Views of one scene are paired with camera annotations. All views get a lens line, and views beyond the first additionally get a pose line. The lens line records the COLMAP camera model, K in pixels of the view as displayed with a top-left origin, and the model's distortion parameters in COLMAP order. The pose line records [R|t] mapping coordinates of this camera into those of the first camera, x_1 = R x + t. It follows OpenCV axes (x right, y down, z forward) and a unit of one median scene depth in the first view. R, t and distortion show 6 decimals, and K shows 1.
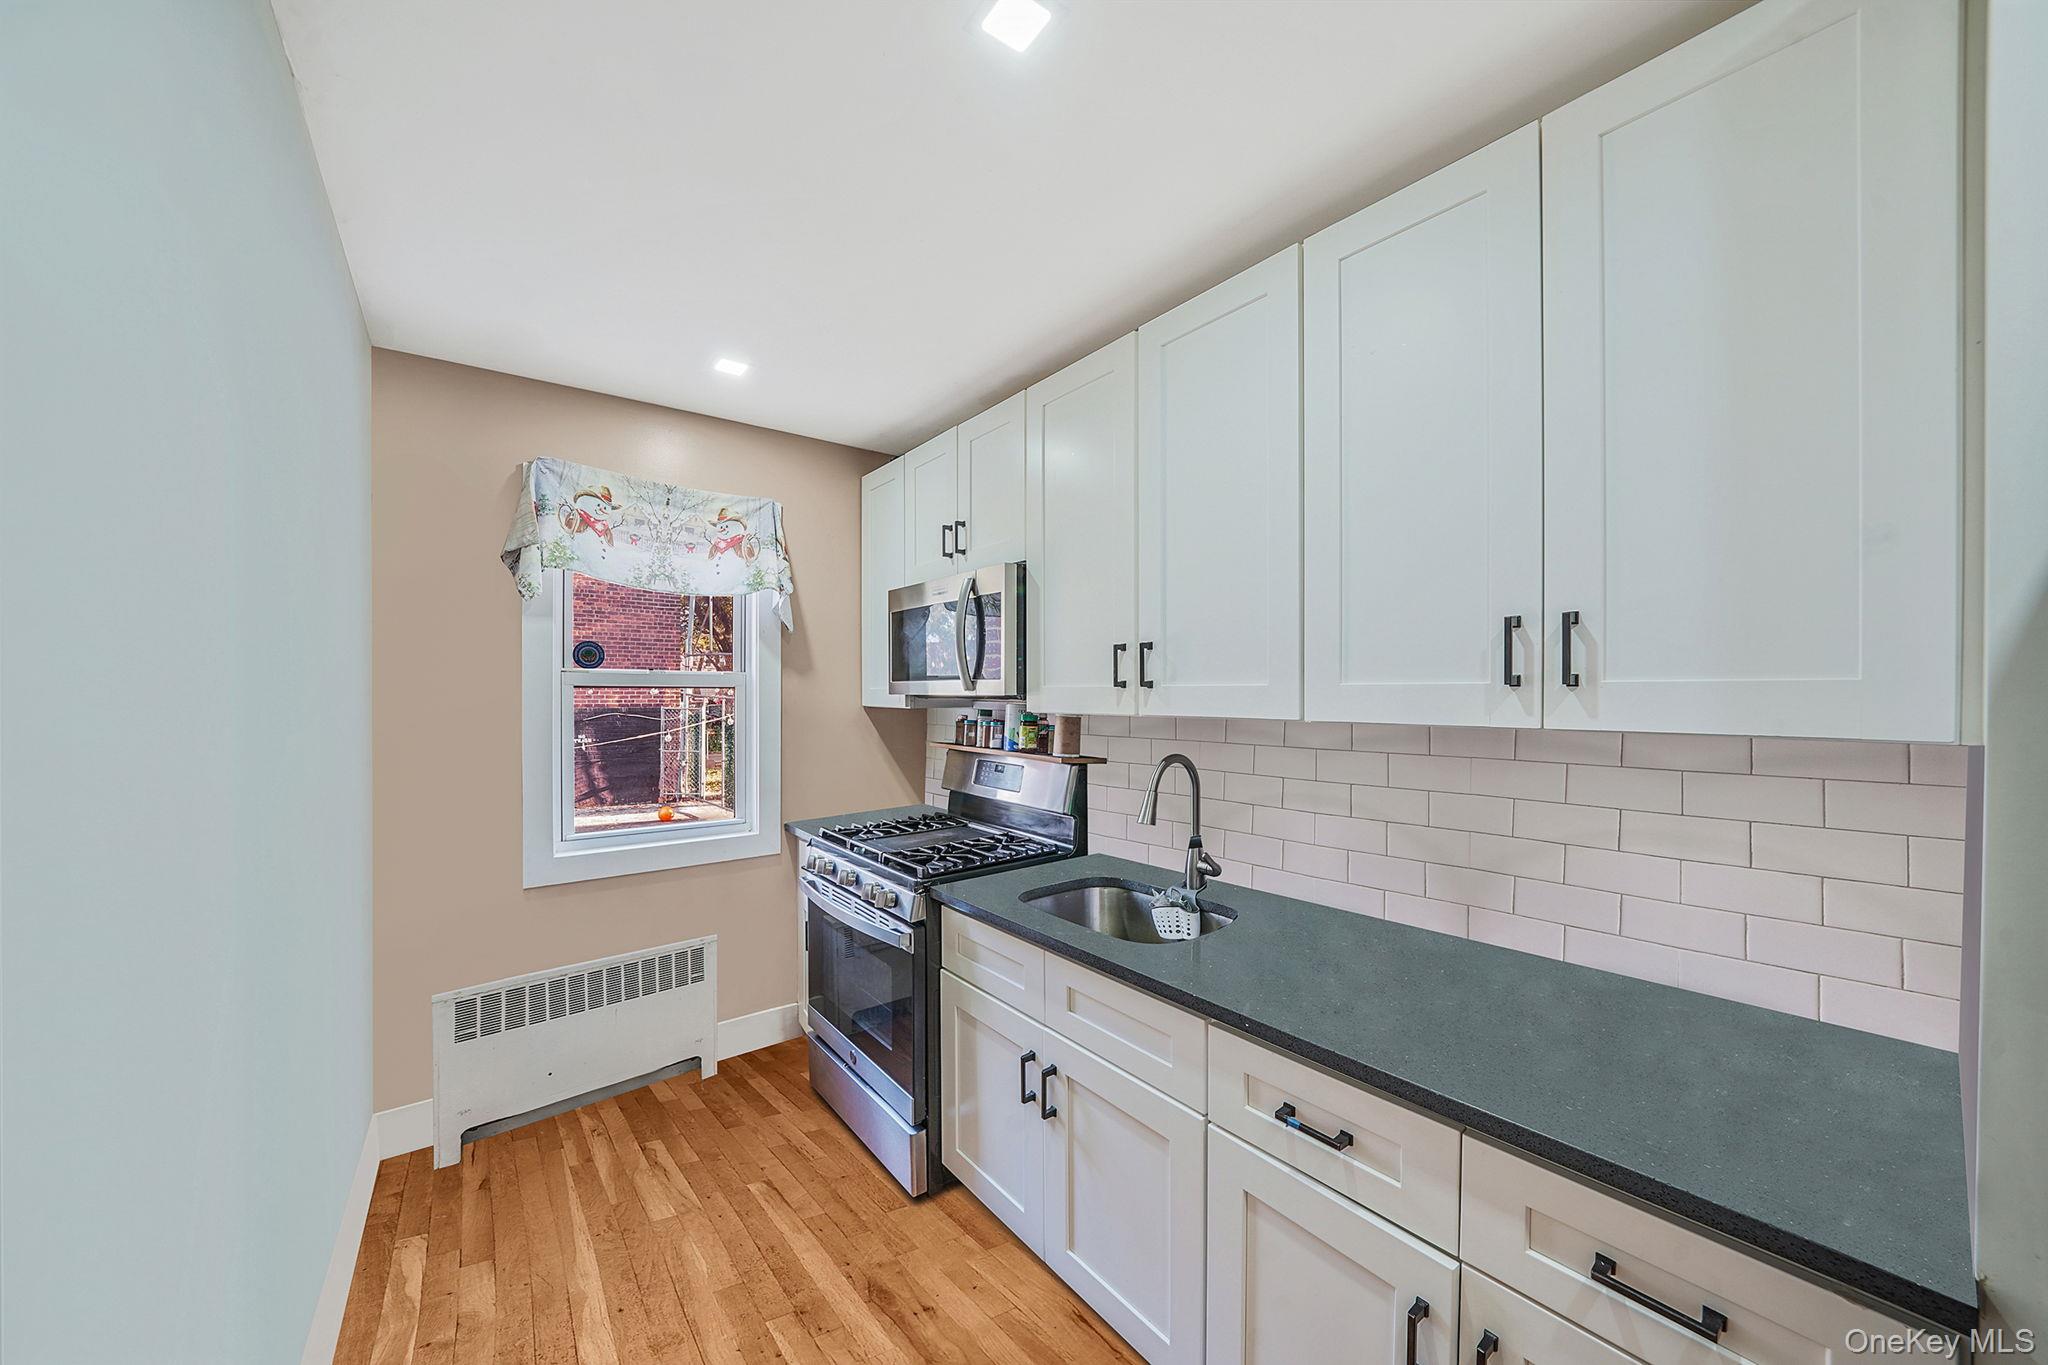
lens RADIAL K [[721.0, 0, 1016.0], [0, 721.0, 693.8], [0, 0, 1]] dist [-0.022279, 0.000059]
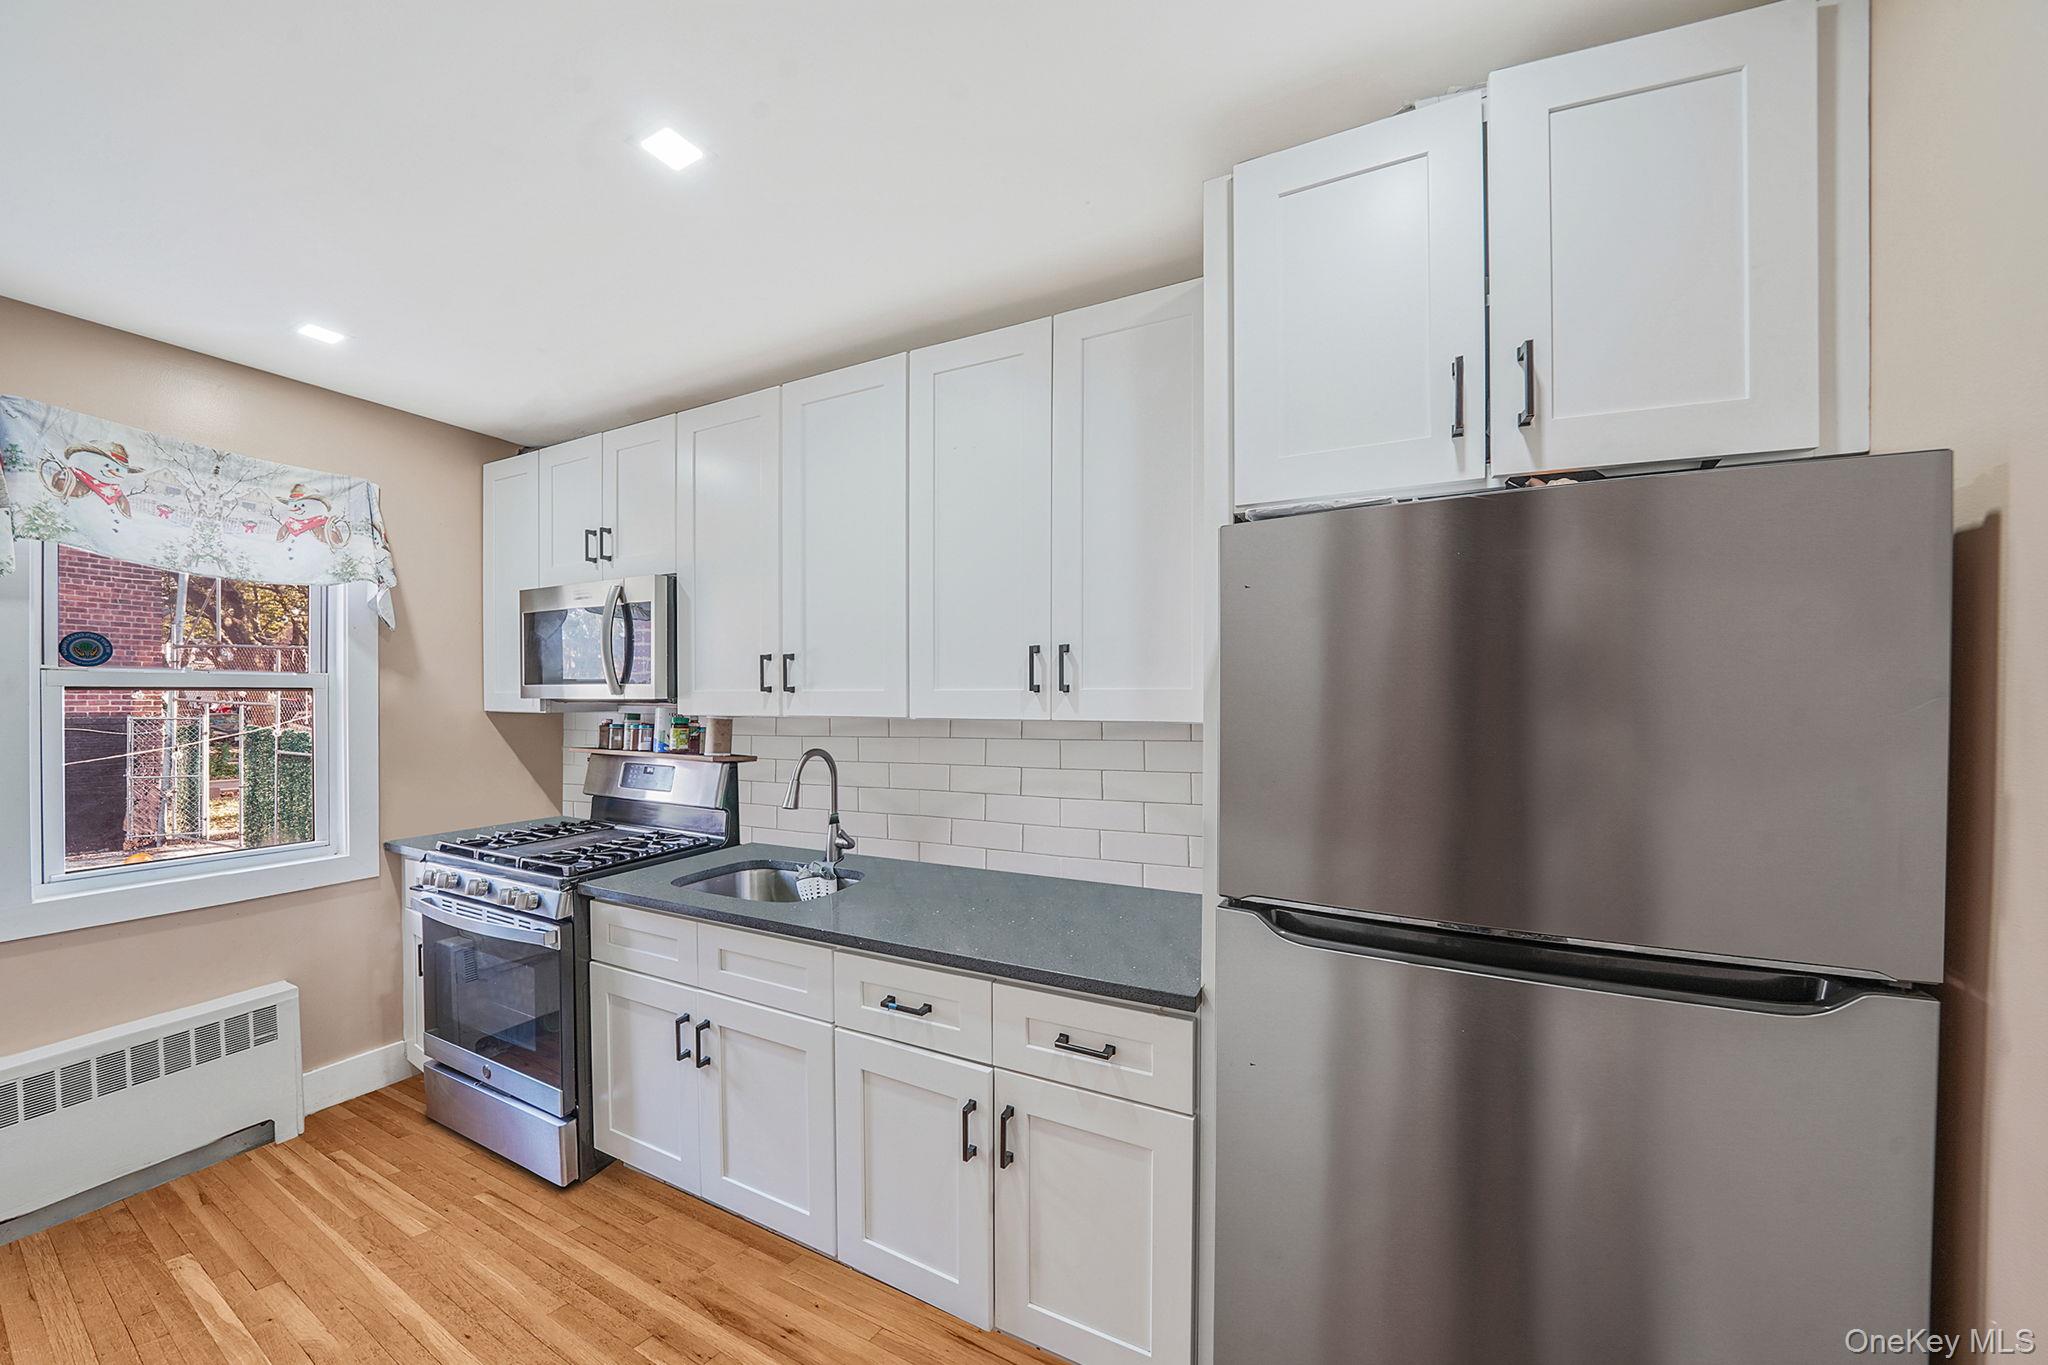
lens RADIAL K [[721.0, 0, 1012.5], [0, 721.0, 706.5], [0, 0, 1]] dist [-0.022279, 0.000059]
pose [[0.898514, -0.004600, 0.438921, -0.005873], [-0.000138, 0.999942, 0.010762, 0.001656], [-0.438945, -0.009730, 0.898461, -0.171793]]
